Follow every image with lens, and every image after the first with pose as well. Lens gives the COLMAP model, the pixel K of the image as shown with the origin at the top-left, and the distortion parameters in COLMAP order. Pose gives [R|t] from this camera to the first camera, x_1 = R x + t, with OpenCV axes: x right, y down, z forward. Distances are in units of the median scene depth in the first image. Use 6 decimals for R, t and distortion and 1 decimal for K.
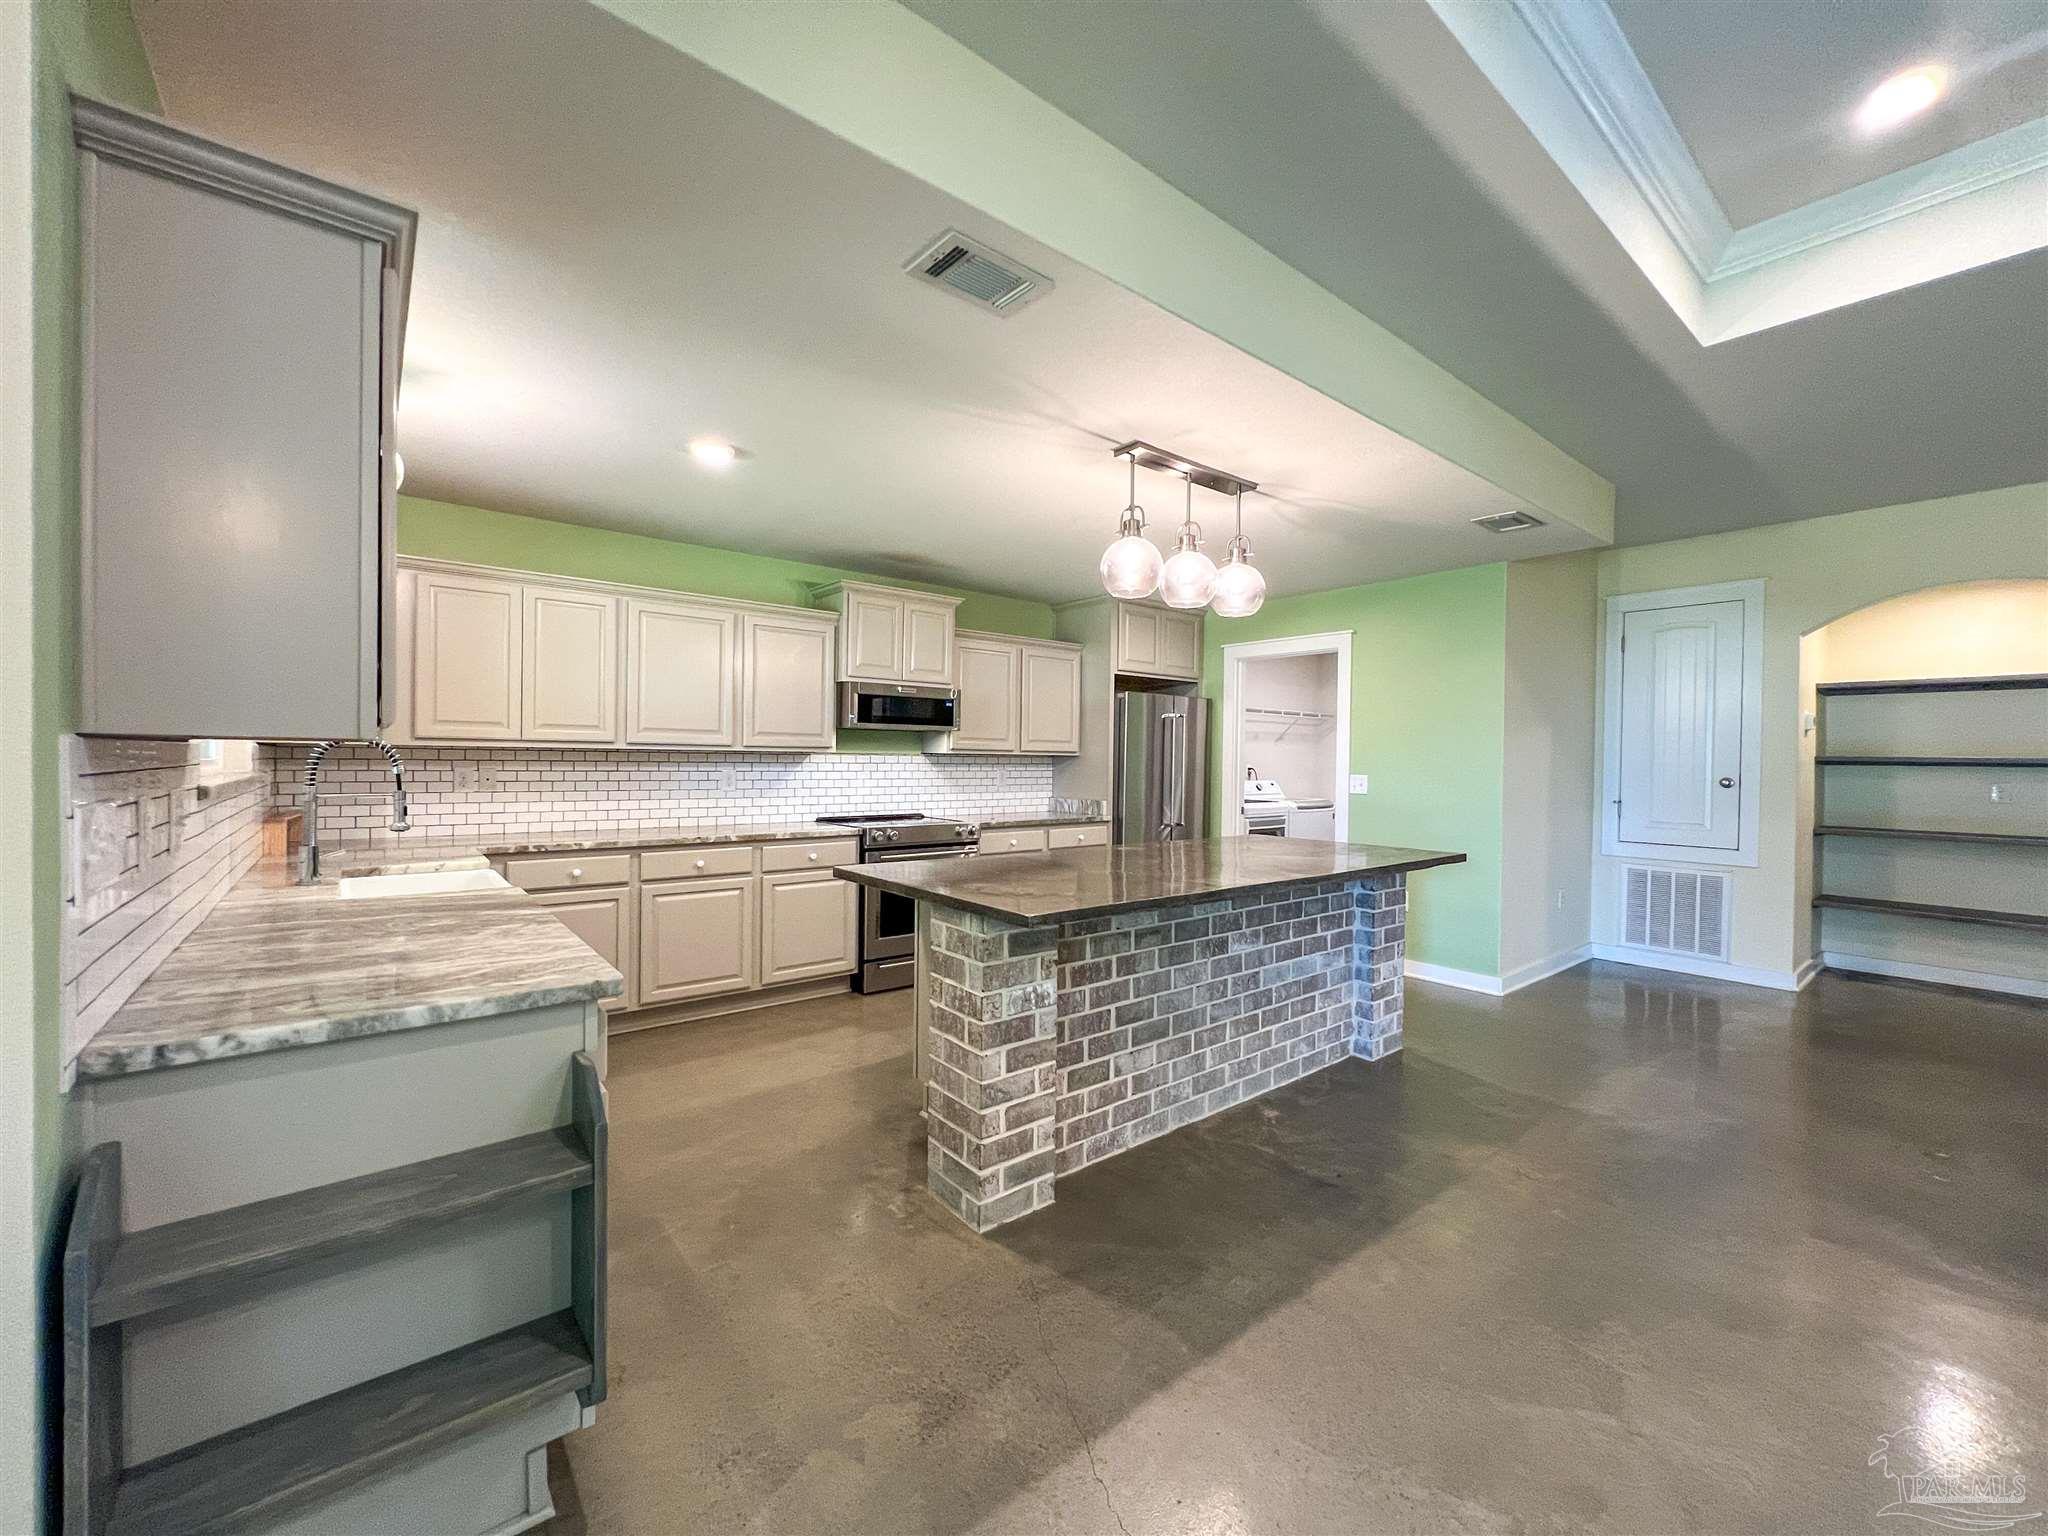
lens RADIAL K [[818.1, 0, 1024.1], [0, 818.1, 765.6], [0, 0, 1]] dist [-0.000801, -0.000278]
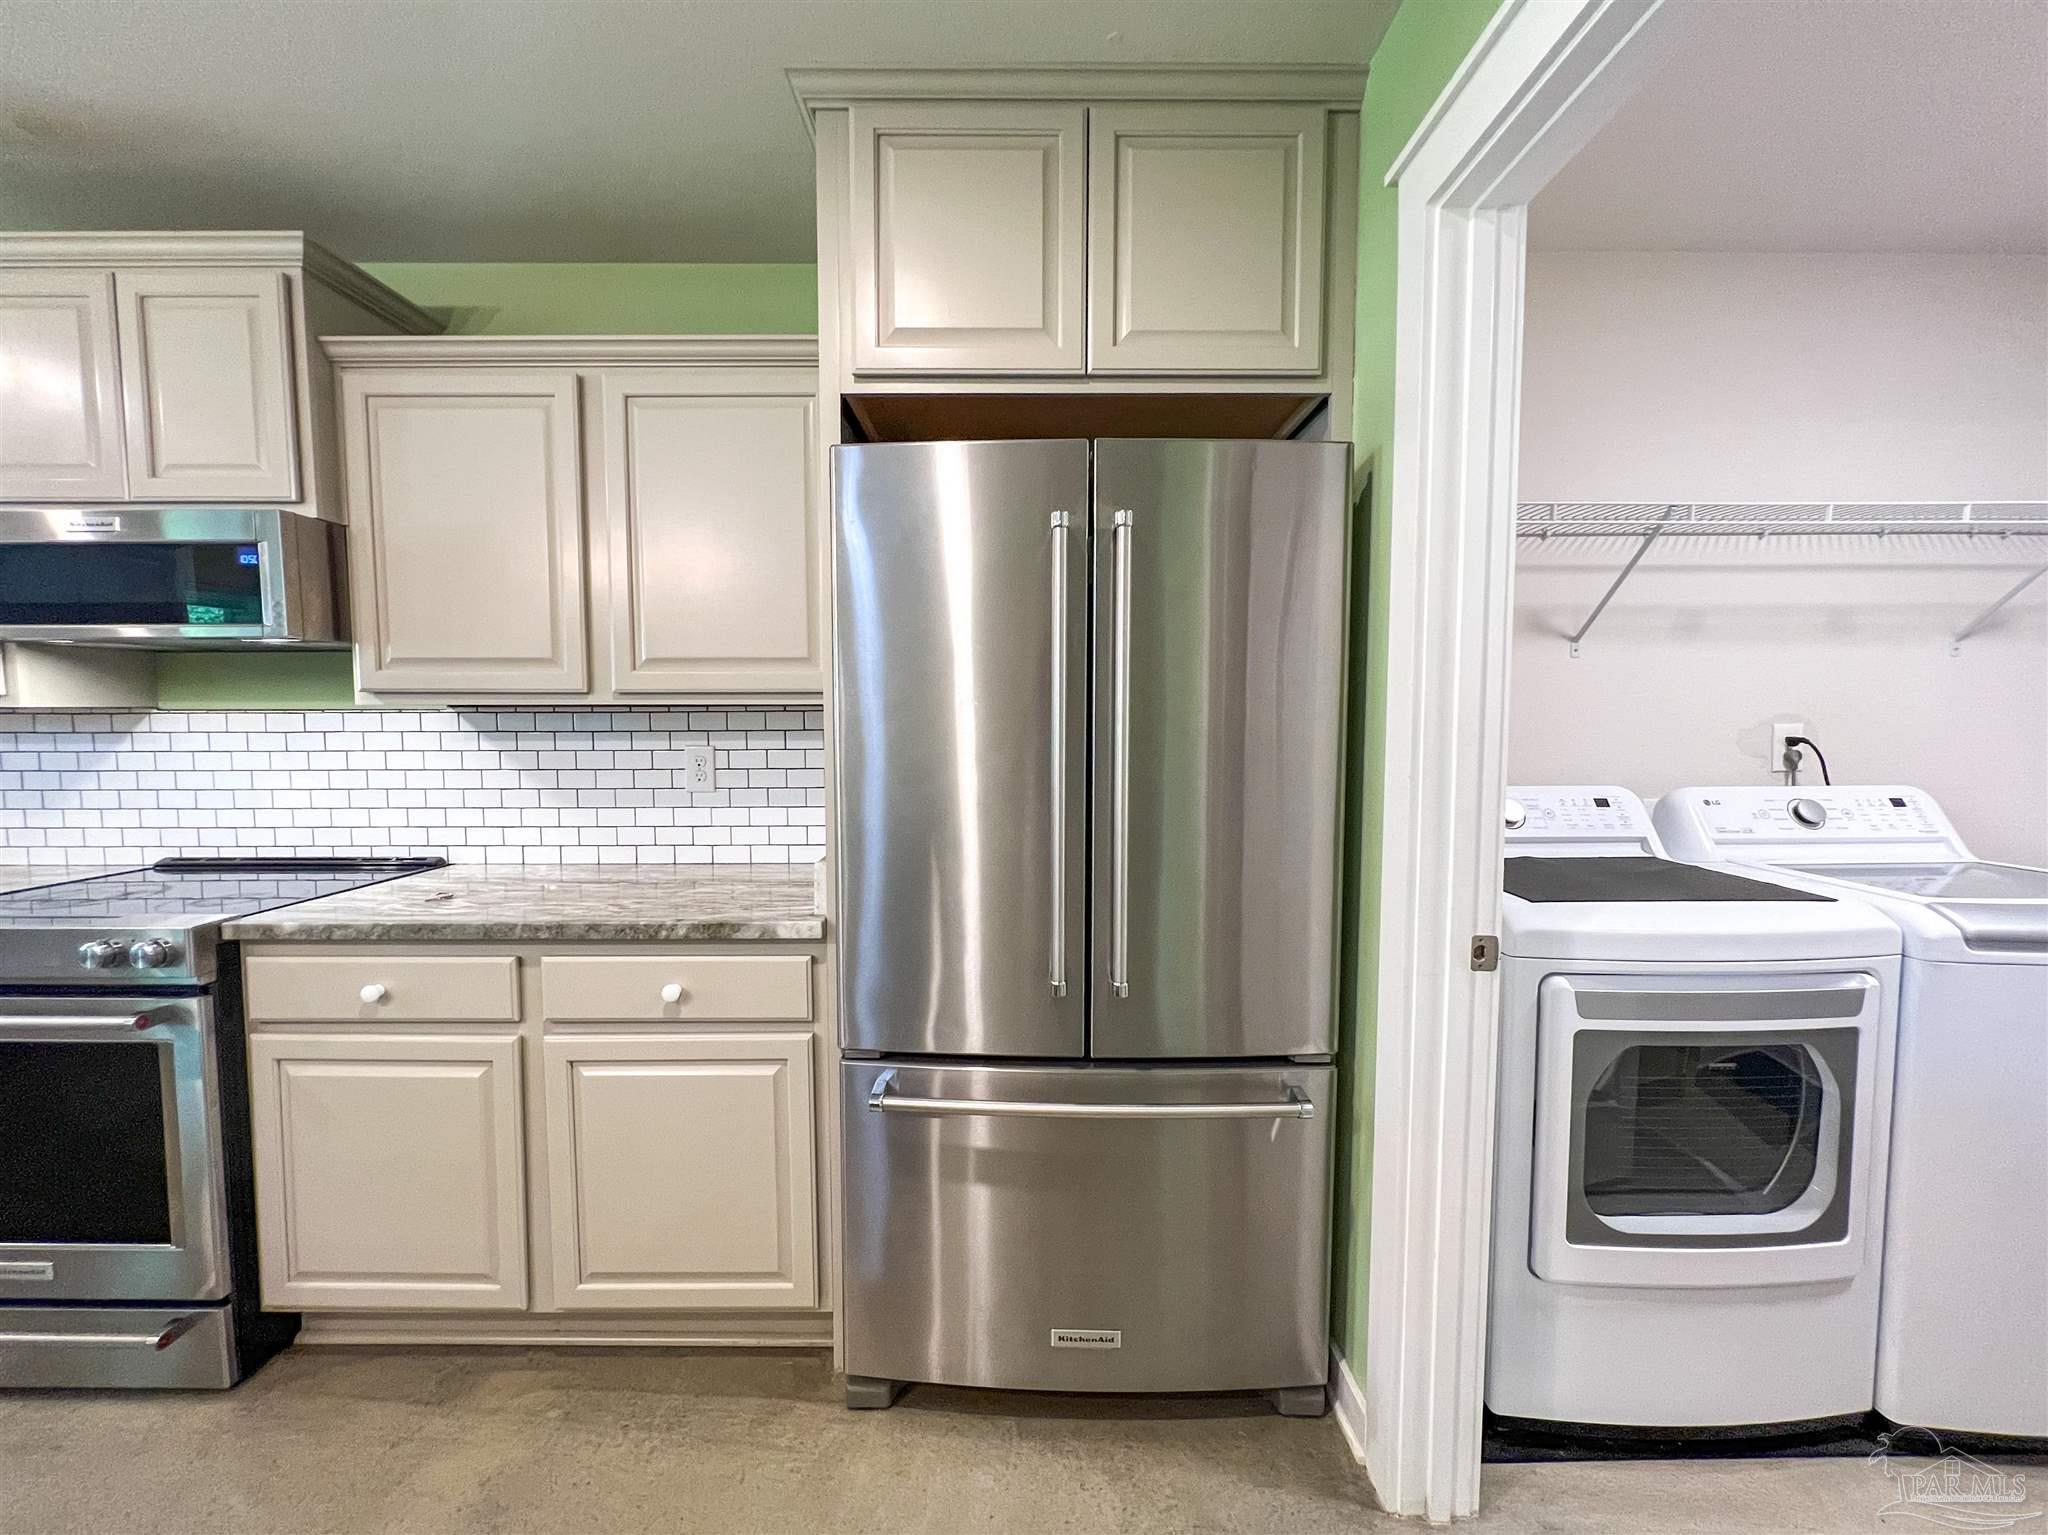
lens RADIAL K [[818.1, 0, 1024.1], [0, 818.1, 765.1], [0, 0, 1]] dist [-0.000801, -0.000278]
pose [[0.781114, 0.024310, -0.623915, 0.375672], [0.005690, 0.998923, 0.046045, -0.003395], [0.624362, -0.039516, 0.780135, 0.947817]]
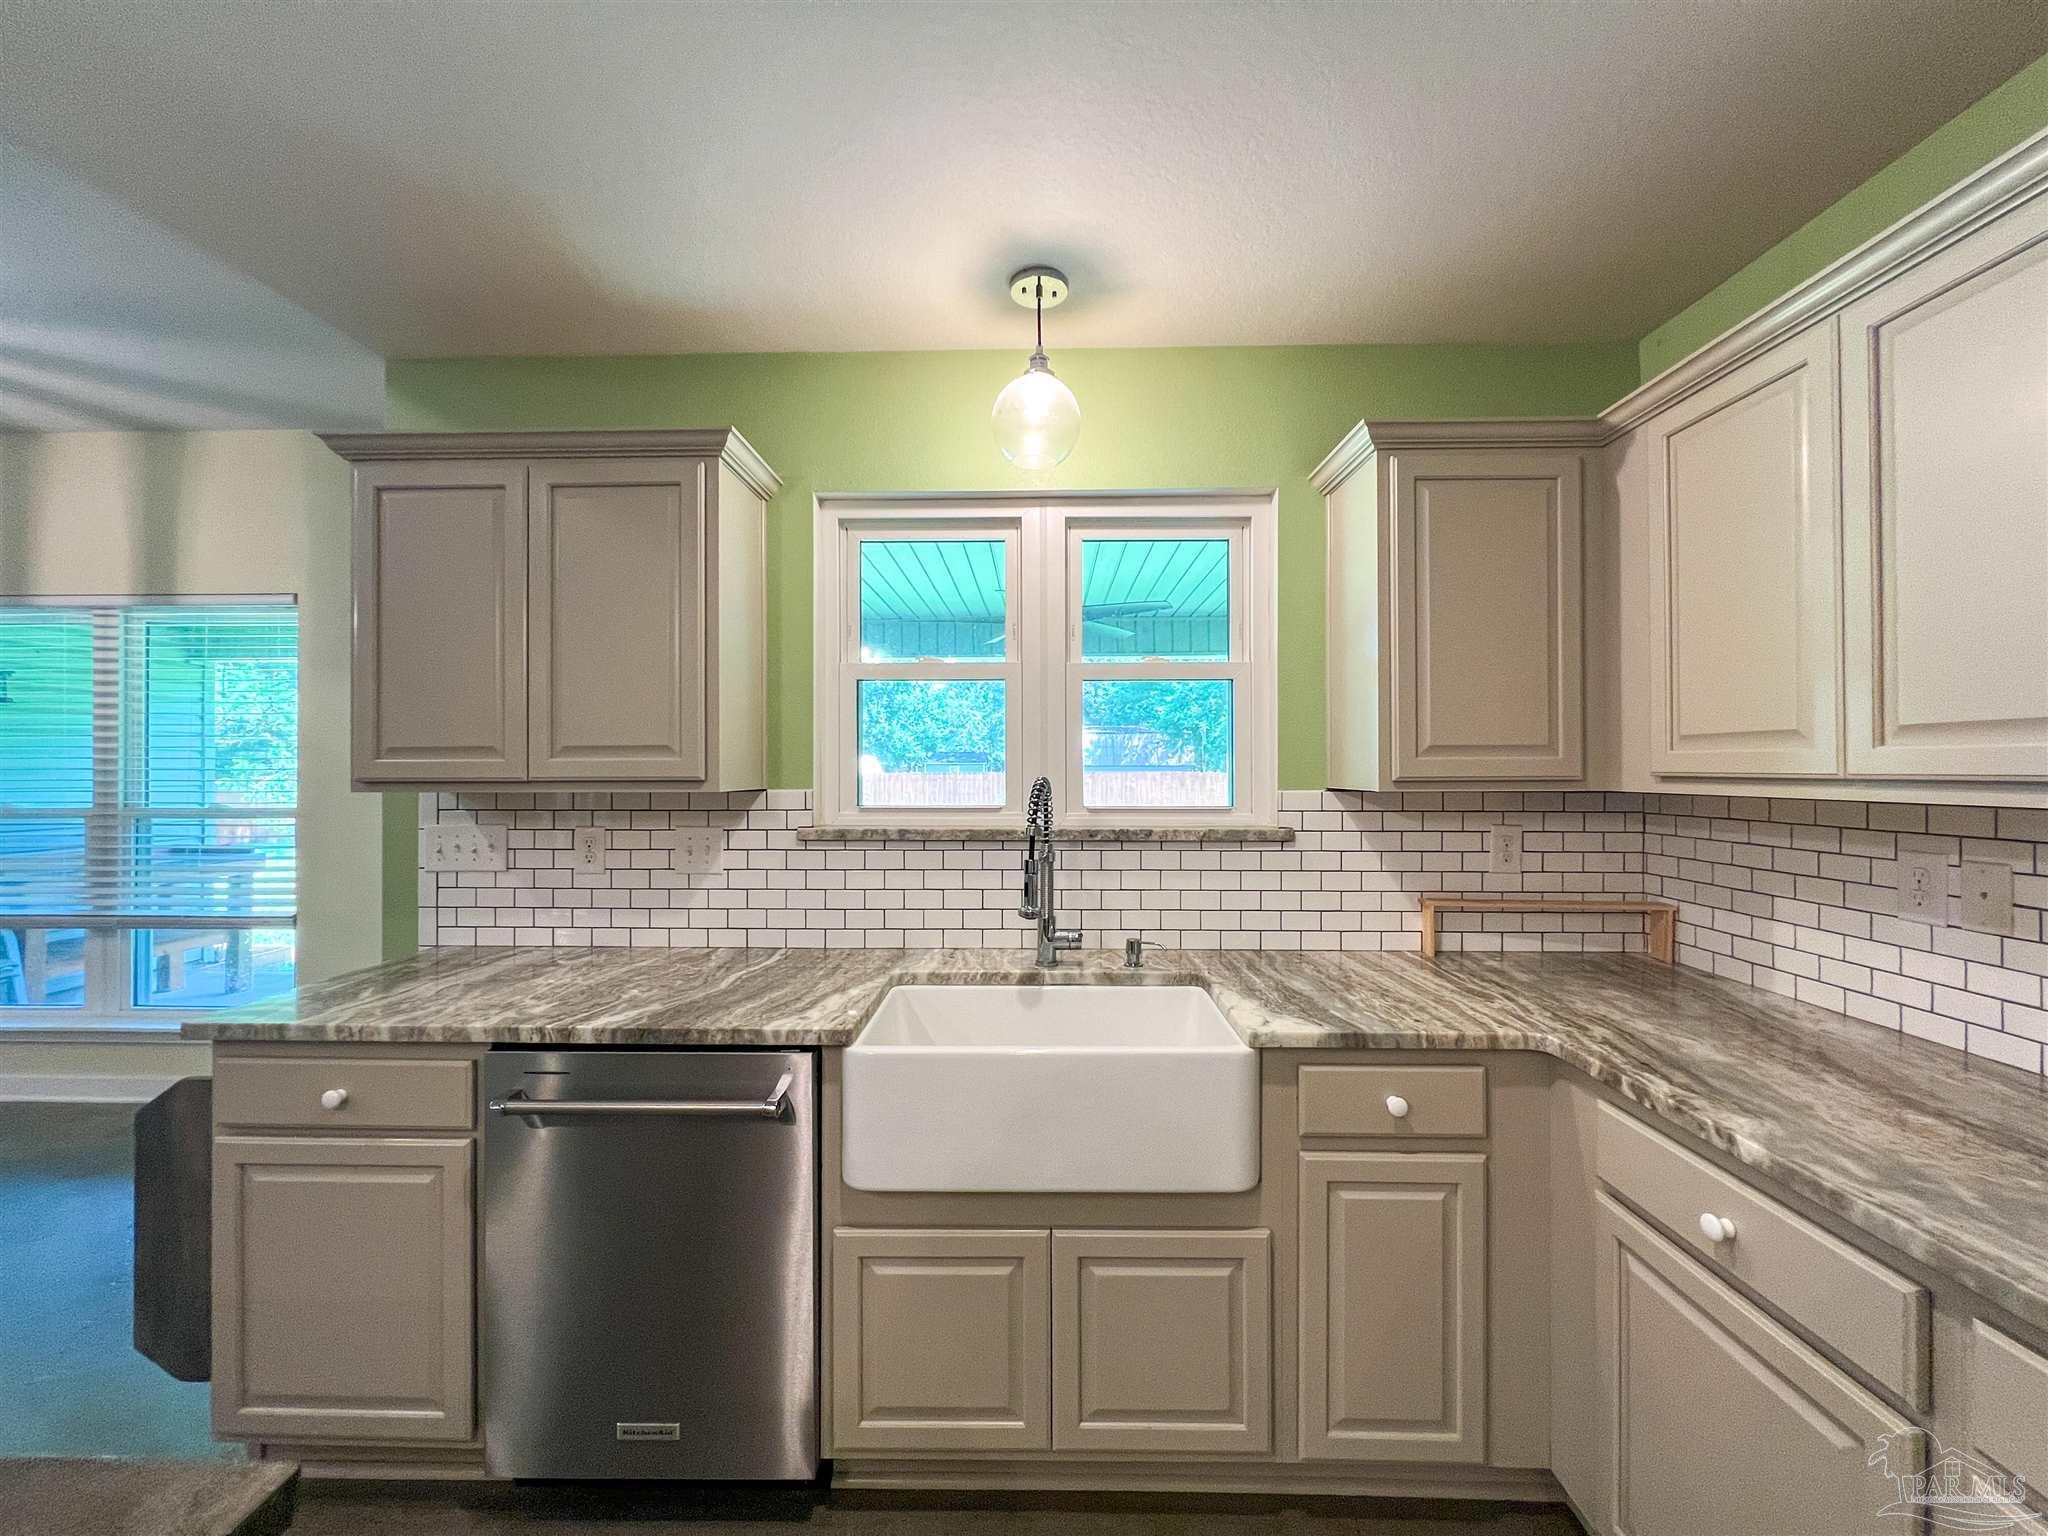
lens RADIAL K [[818.1, 0, 1024.1], [0, 818.1, 765.6], [0, 0, 1]] dist [-0.000801, -0.000278]
pose [[-0.645156, -0.016440, -0.763874, -0.111270], [-0.015465, 0.999845, -0.008457, -0.021685], [0.763894, 0.006357, -0.645310, 0.721892]]
